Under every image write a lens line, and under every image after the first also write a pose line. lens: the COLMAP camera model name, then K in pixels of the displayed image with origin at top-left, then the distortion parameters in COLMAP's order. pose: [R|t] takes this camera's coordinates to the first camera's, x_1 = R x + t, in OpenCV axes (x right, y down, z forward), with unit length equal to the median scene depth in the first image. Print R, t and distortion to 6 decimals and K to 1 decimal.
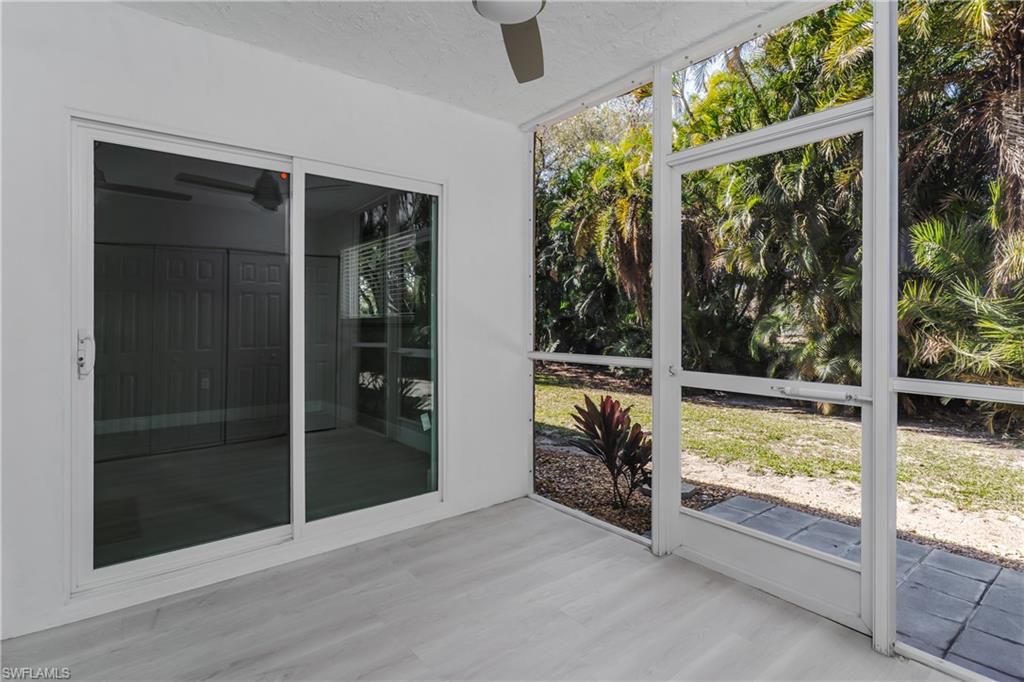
lens RADIAL K [[509.9, 0, 512.3], [0, 509.9, 325.7], [0, 0, 1]] dist [0.016470, 0.000428]
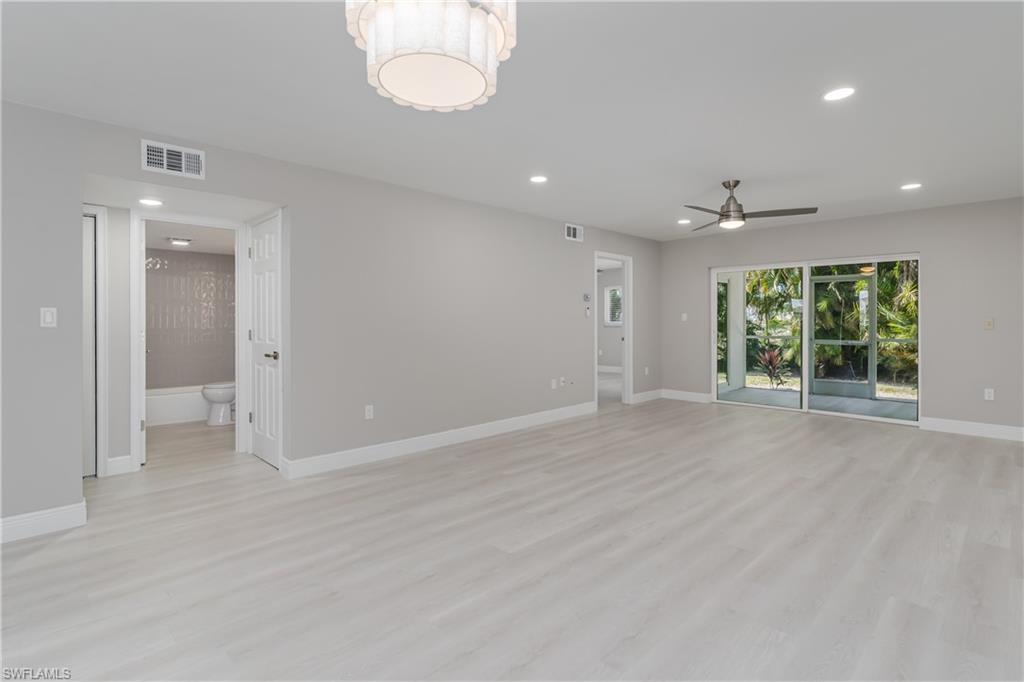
lens RADIAL K [[509.9, 0, 512.3], [0, 509.9, 325.7], [0, 0, 1]] dist [0.016470, 0.000428]
pose [[0.994630, -0.011361, 0.102870, -0.807776], [0.012020, 0.999911, -0.005788, -0.000730], [-0.102795, 0.006993, 0.994678, -0.877026]]
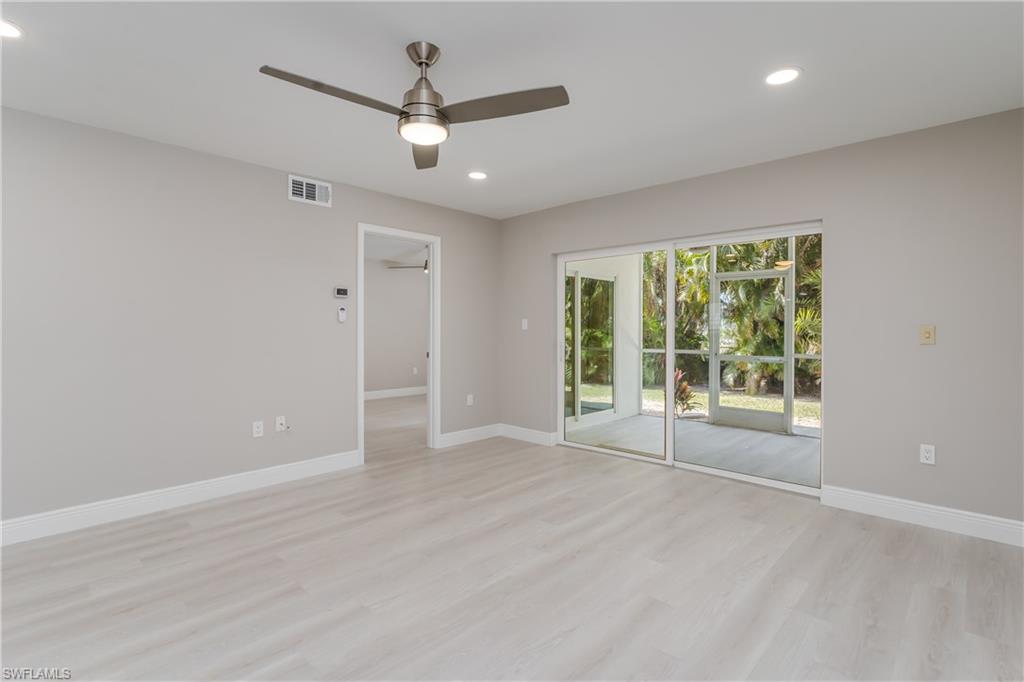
lens RADIAL K [[493.9, 0, 512.0], [0, 493.9, 341.0], [0, 0, 1]] dist [0.013833, -0.000031]
pose [[0.992013, -0.009253, 0.125795, -0.417092], [0.008512, 0.999943, 0.006427, -0.000352], [-0.125847, -0.005305, 0.992035, -0.553000]]
